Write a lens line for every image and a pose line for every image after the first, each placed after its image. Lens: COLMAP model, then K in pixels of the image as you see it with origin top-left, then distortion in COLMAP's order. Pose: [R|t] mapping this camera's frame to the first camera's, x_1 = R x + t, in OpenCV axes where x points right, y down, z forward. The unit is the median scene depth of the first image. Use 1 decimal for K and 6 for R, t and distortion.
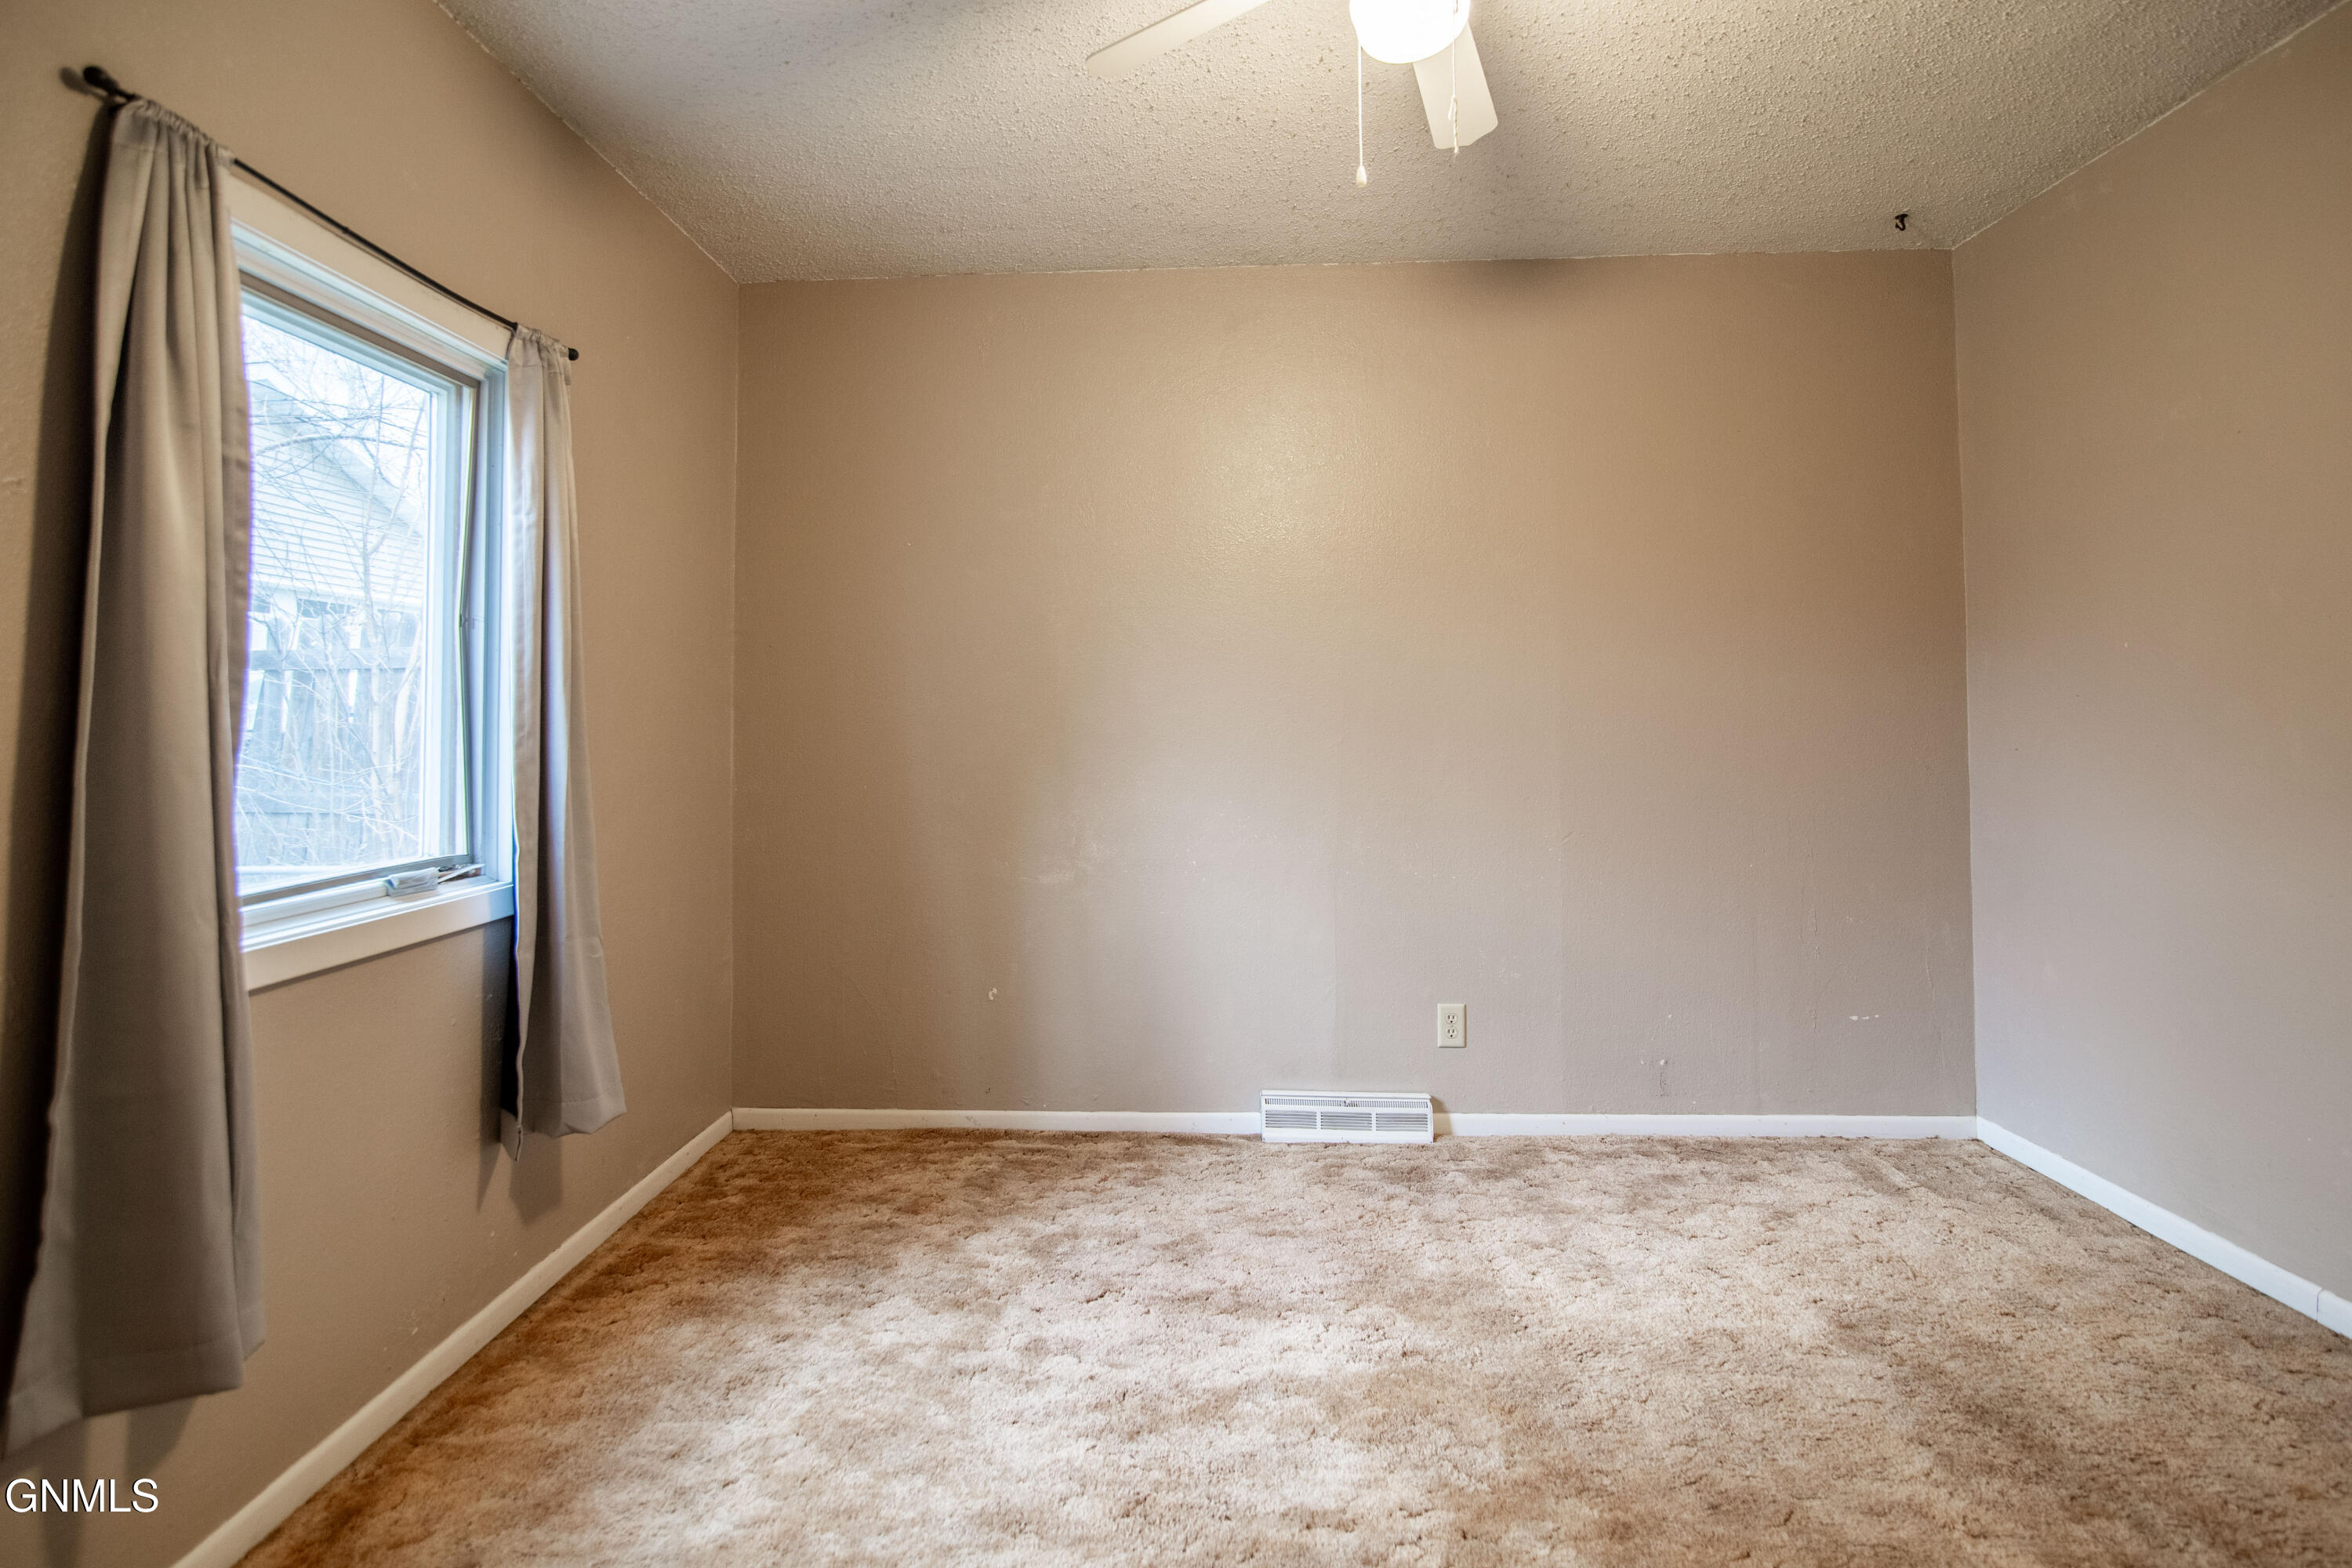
lens RADIAL K [[1134.8, 0, 1170.9], [0, 1134.8, 674.7], [0, 0, 1]] dist [-0.015642, 0.000346]
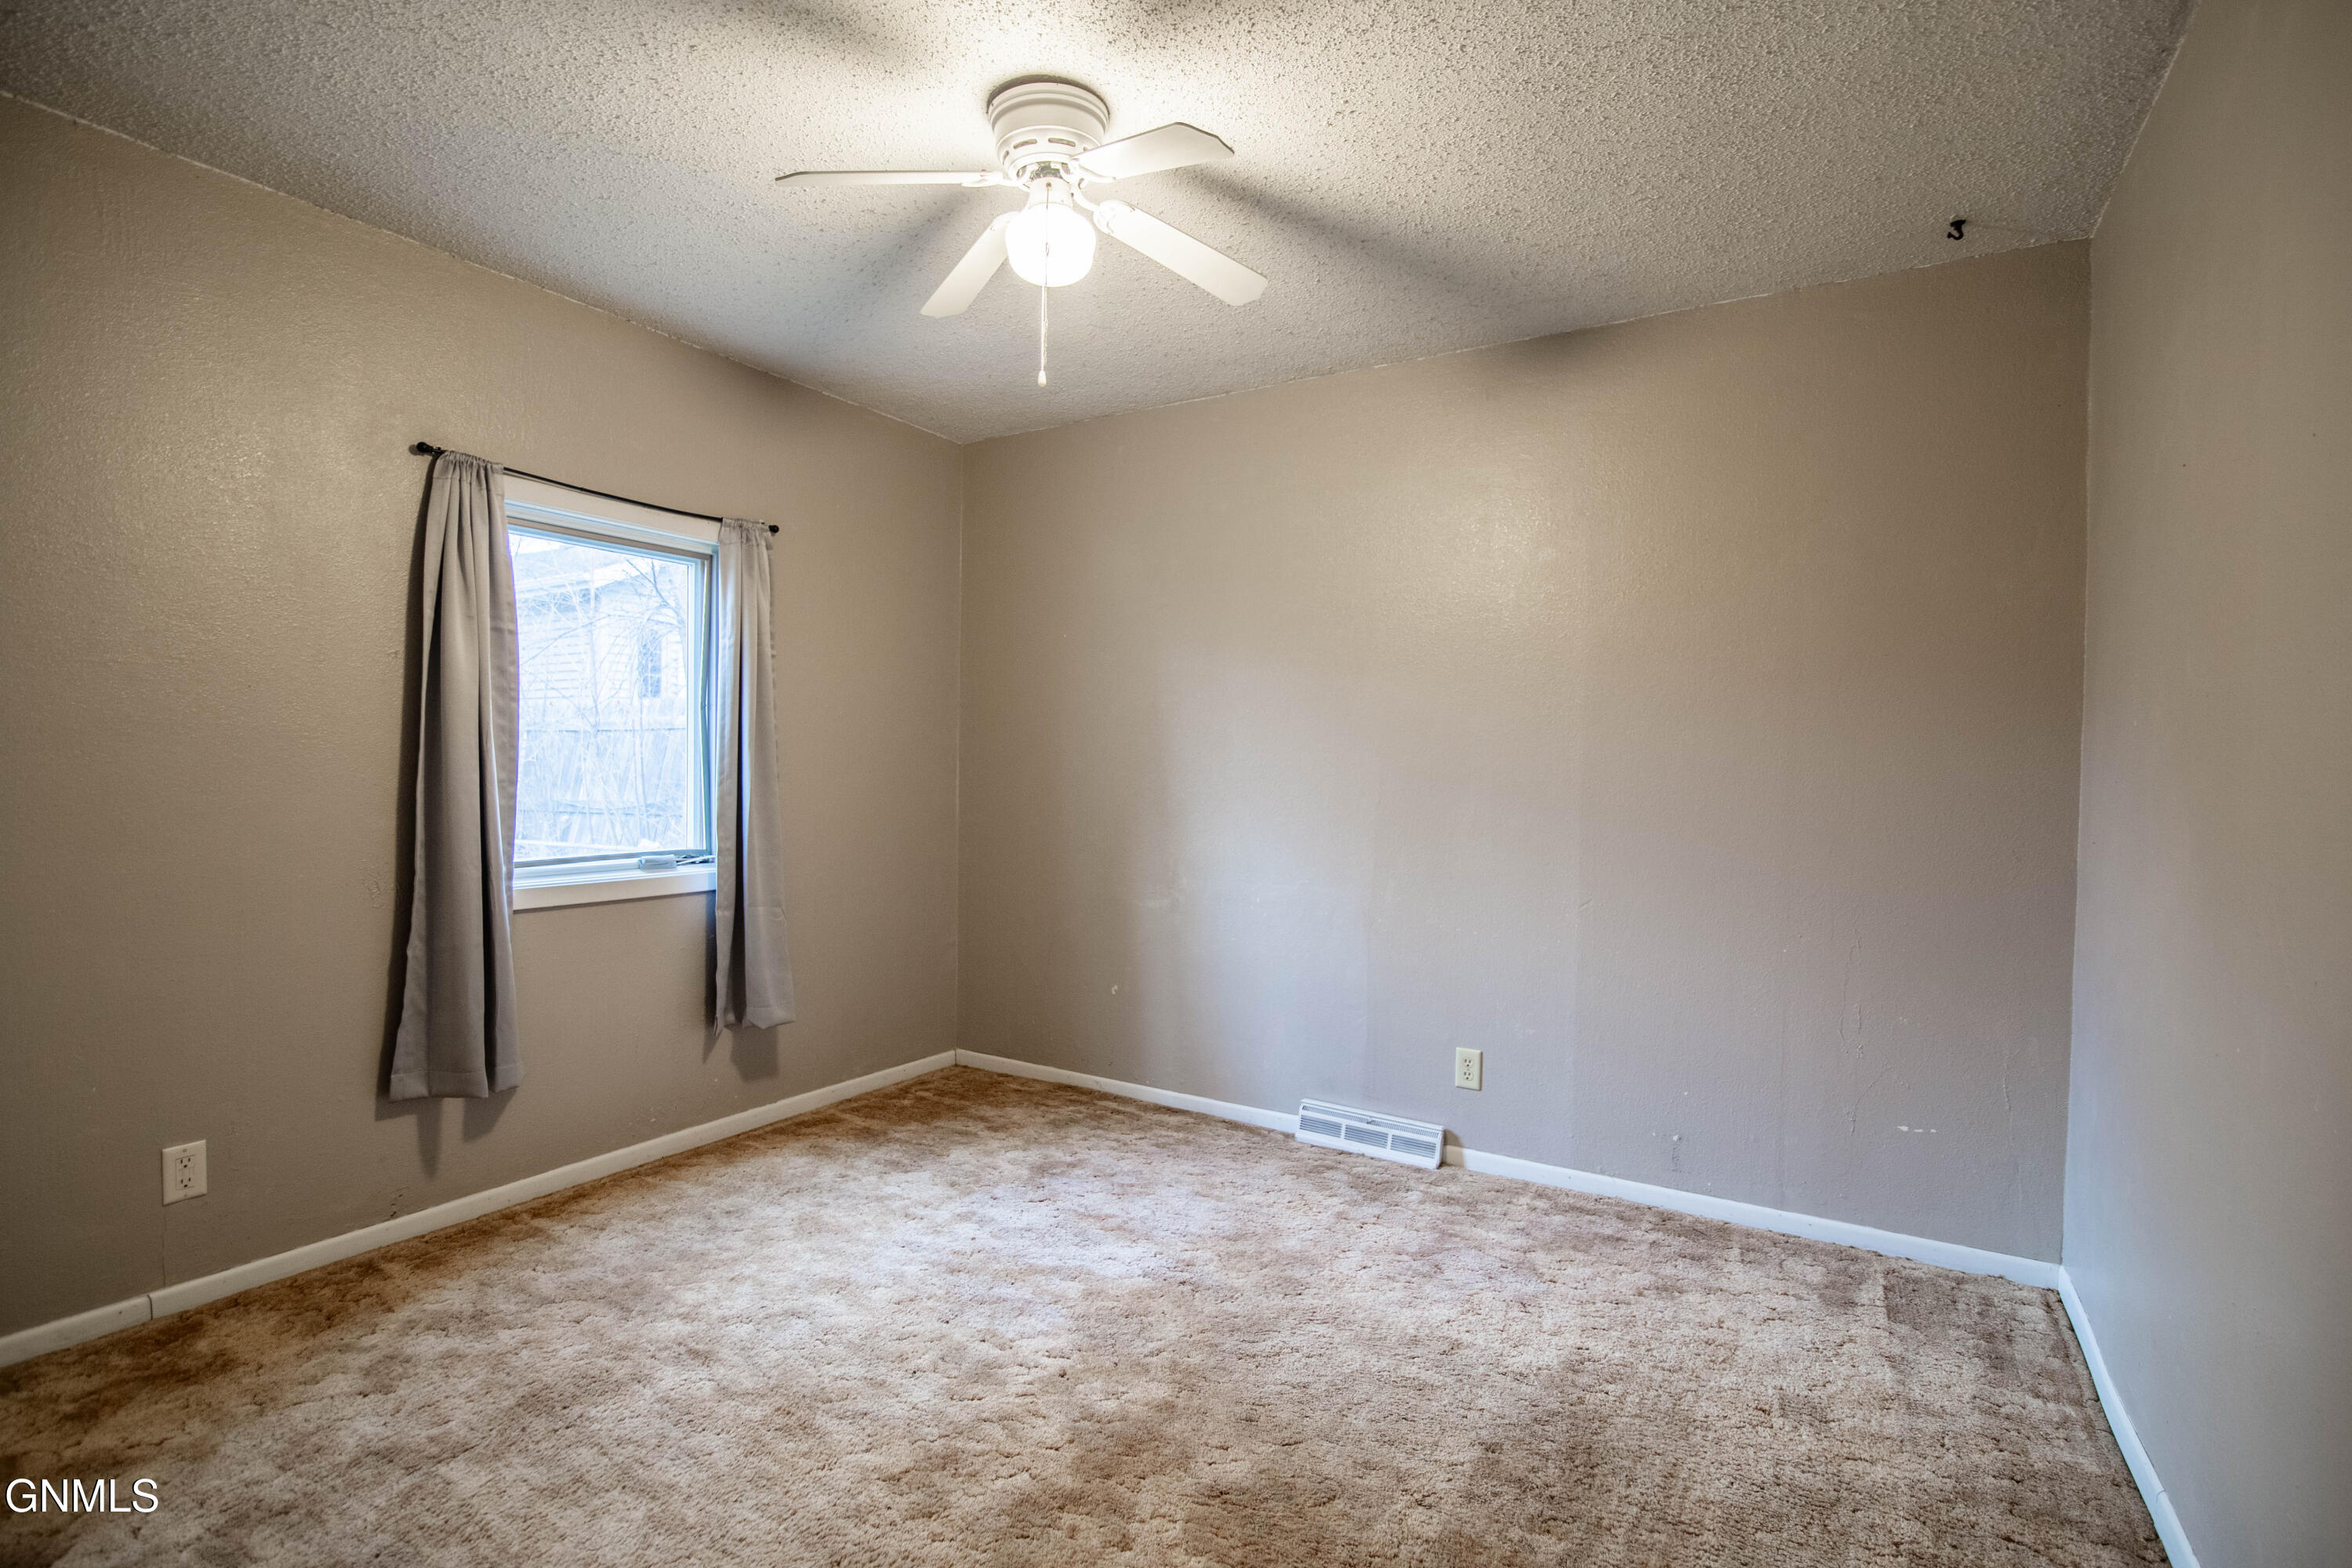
lens RADIAL K [[1103.6, 0, 1176.0], [0, 1103.6, 784.0], [0, 0, 1]] dist [-0.014461, 0.000035]
pose [[0.875108, 0.030514, -0.482965, 0.576298], [-0.004944, 0.998522, 0.054130, -0.019281], [0.483903, -0.044982, 0.873965, -0.046960]]
